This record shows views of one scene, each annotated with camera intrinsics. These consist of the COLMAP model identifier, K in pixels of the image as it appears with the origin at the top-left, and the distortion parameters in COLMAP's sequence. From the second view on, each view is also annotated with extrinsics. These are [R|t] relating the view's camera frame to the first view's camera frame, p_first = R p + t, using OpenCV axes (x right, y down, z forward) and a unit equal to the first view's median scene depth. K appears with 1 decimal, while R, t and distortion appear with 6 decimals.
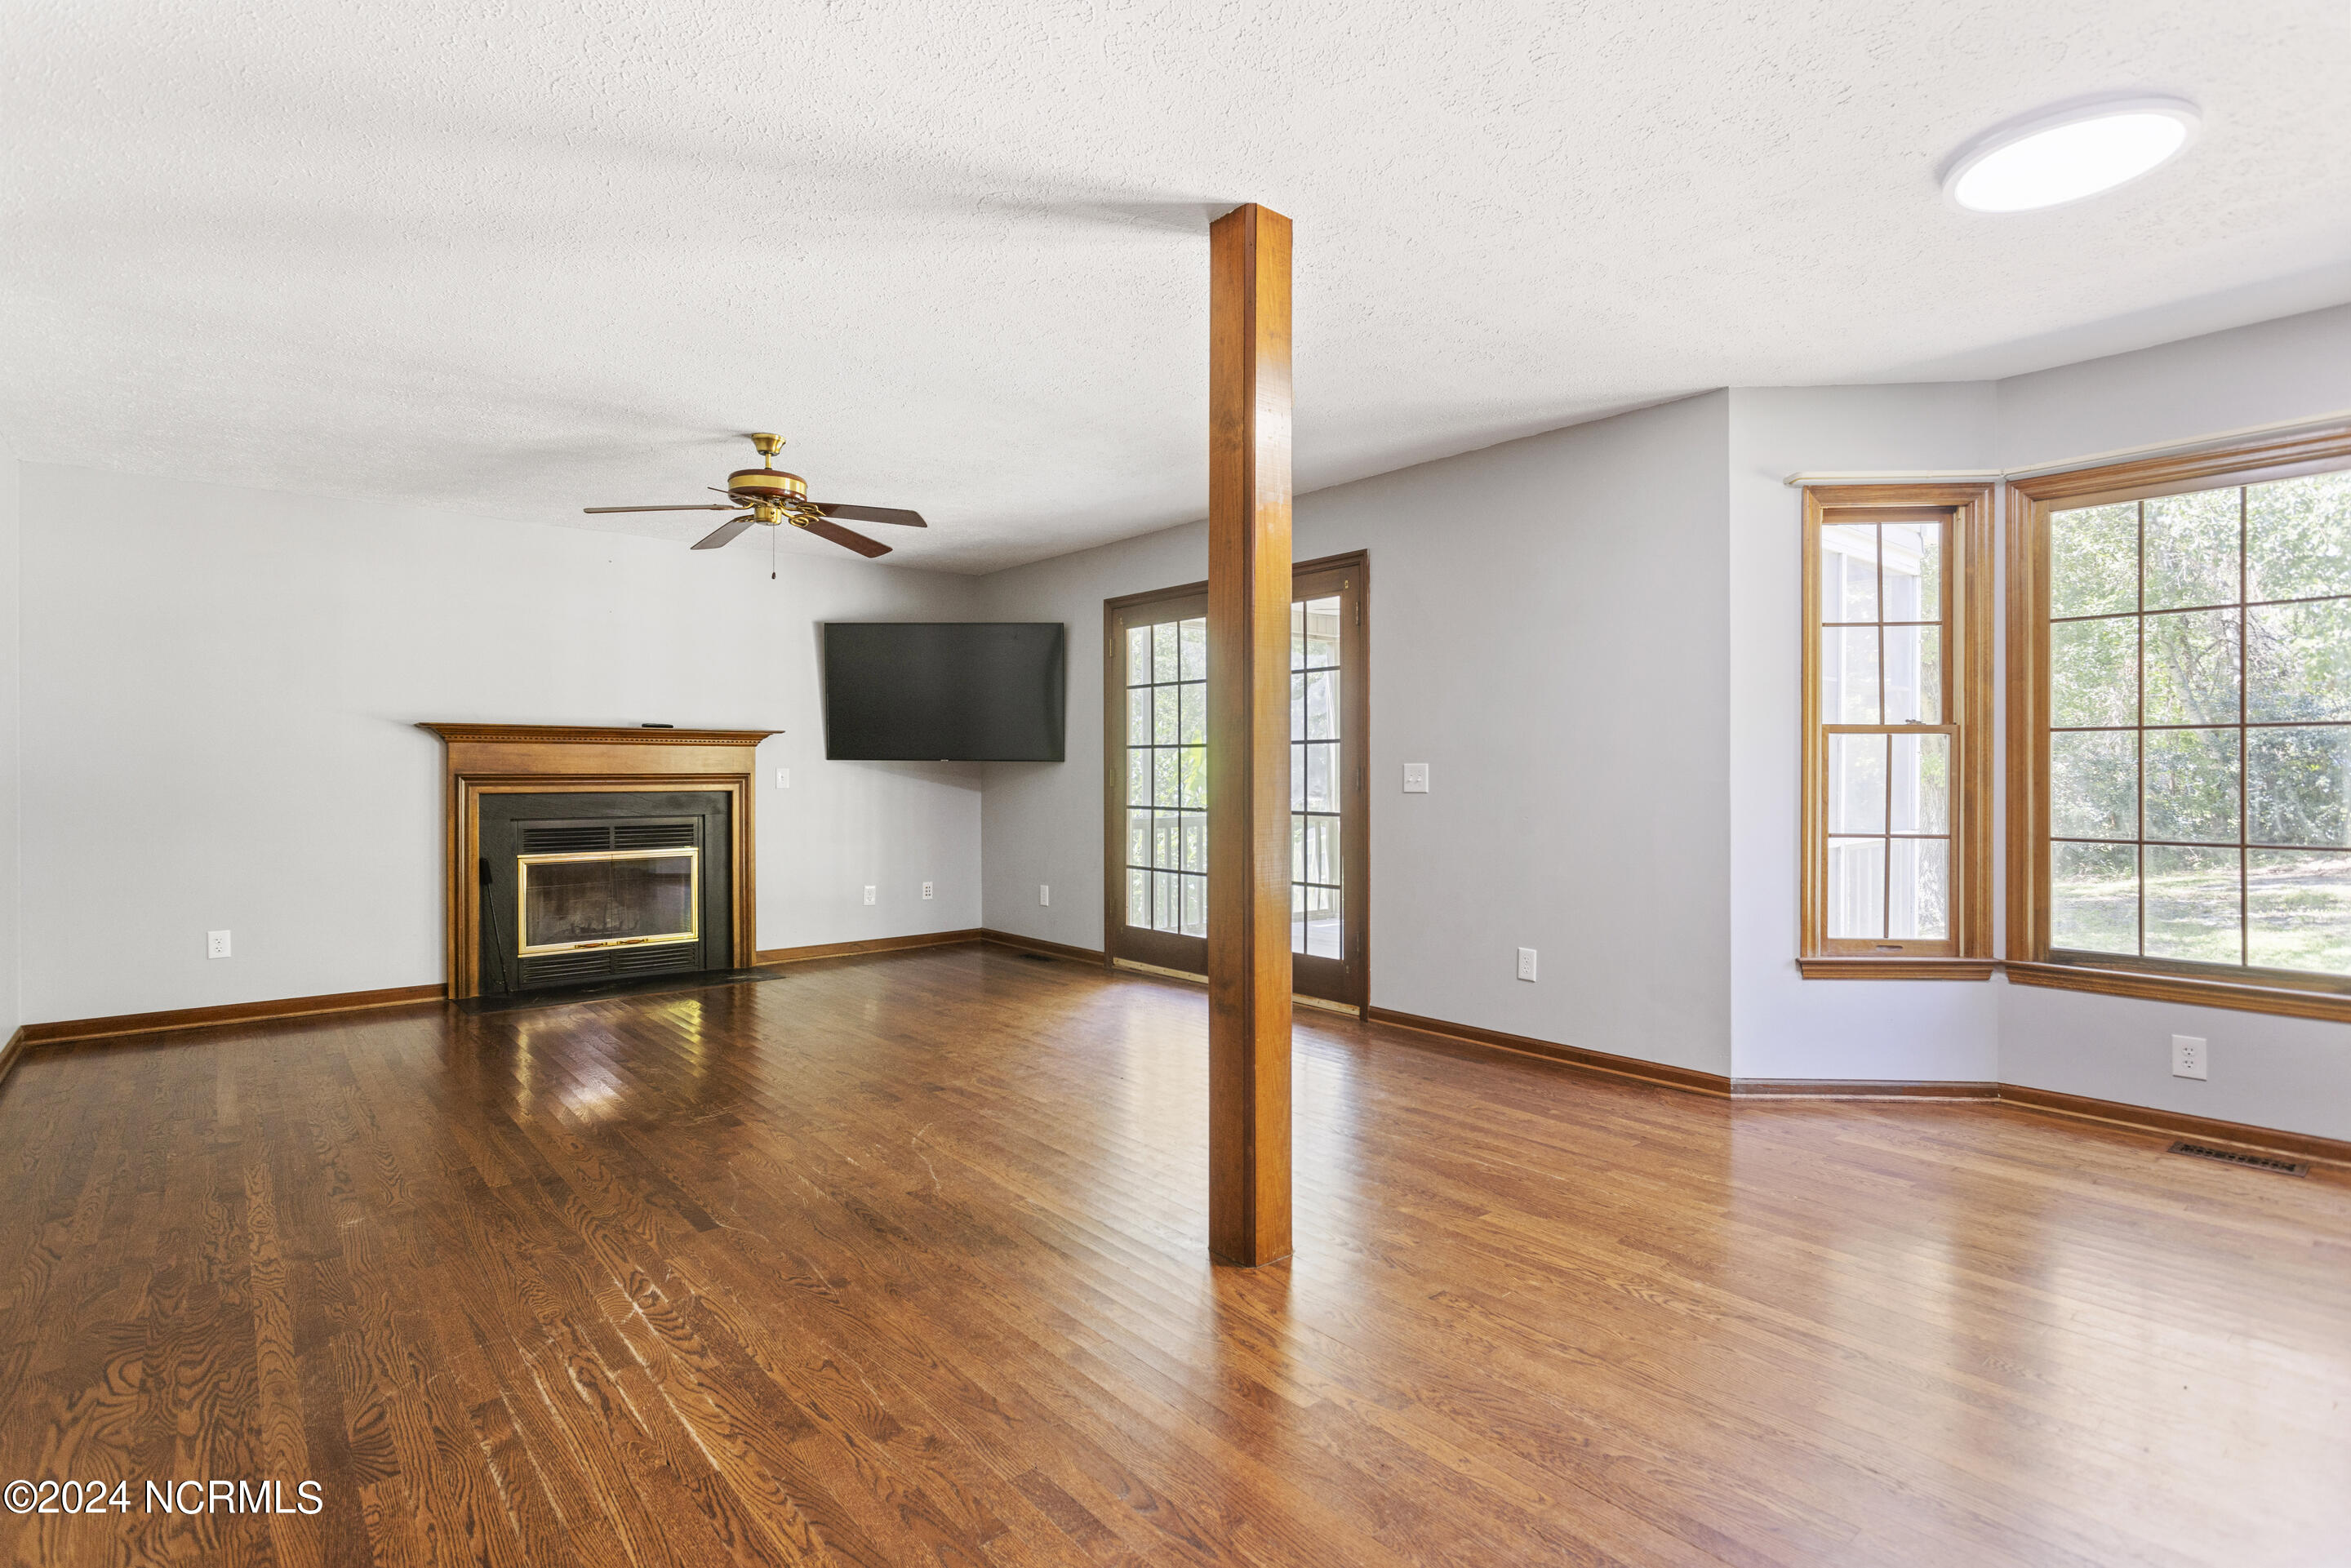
lens RADIAL K [[1157.1, 0, 1161.3], [0, 1157.1, 778.7], [0, 0, 1]] dist [-0.006333, 0.003550]
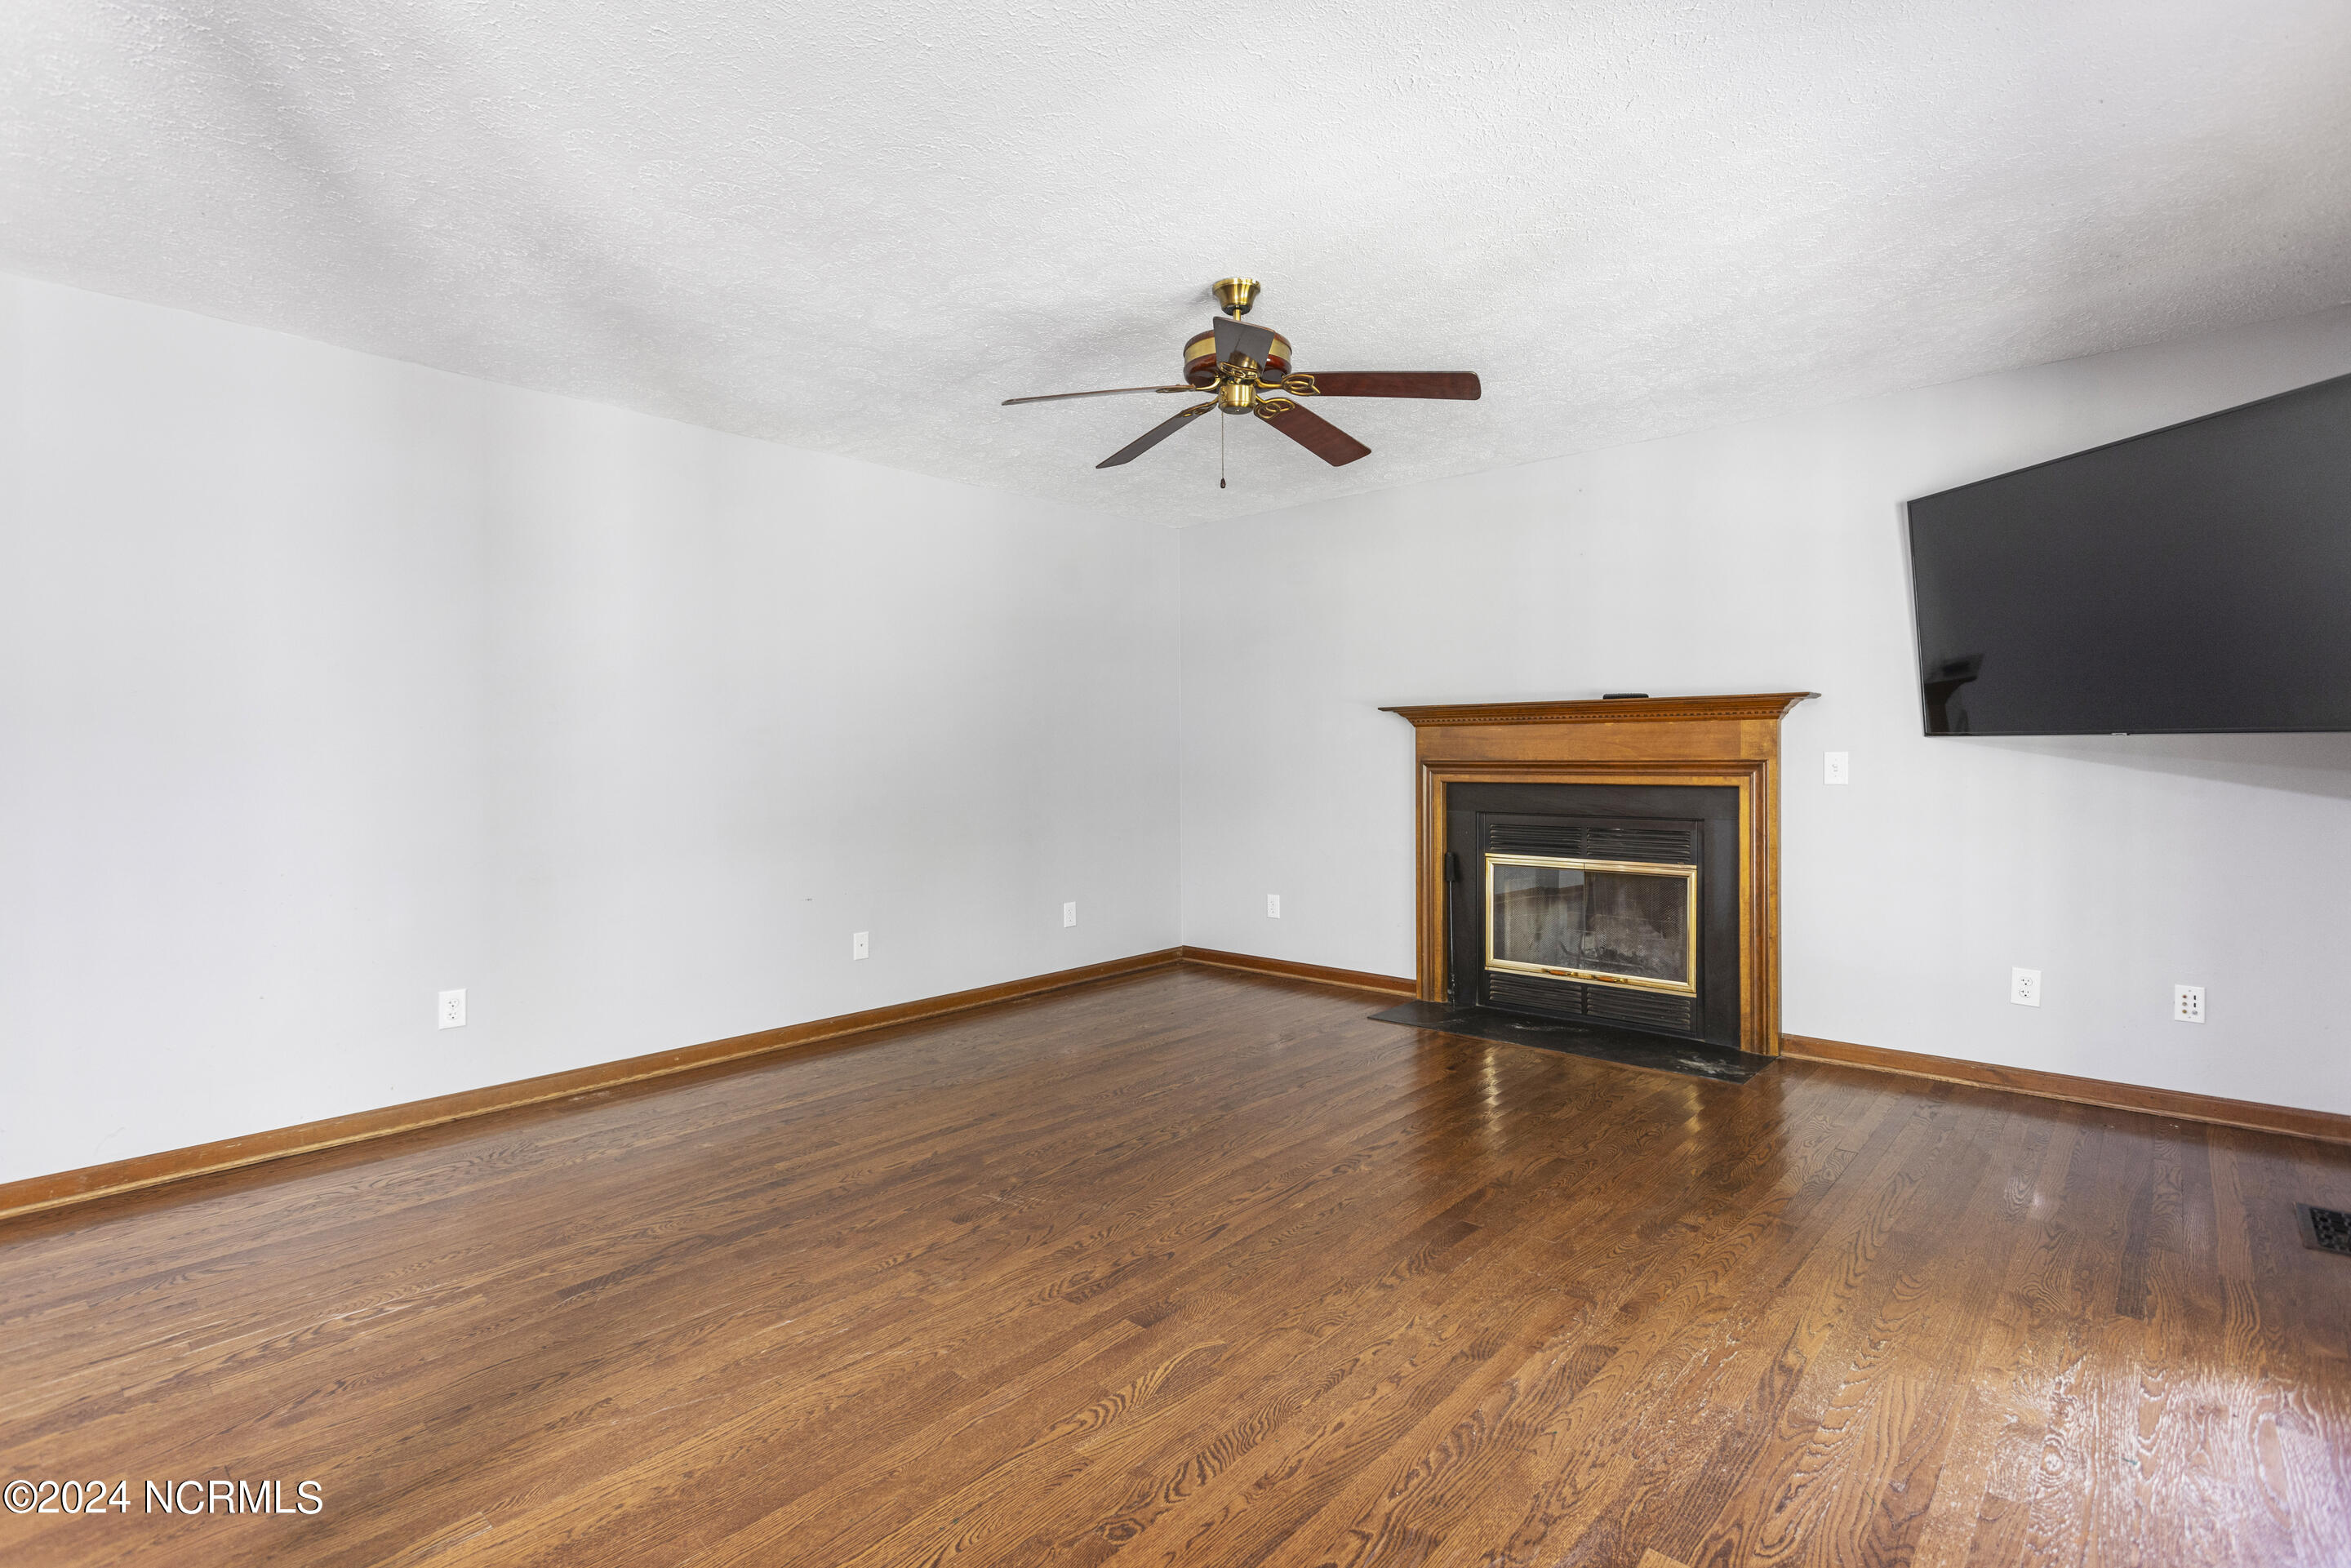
lens RADIAL K [[1113.6, 0, 1171.1], [0, 1113.6, 776.5], [0, 0, 1]] dist [0.001019, 0.000634]
pose [[0.159488, 0.016896, -0.987055, 0.240298], [-0.004145, 0.999856, 0.016445, -0.004386], [0.987191, 0.001469, 0.159535, 0.642800]]
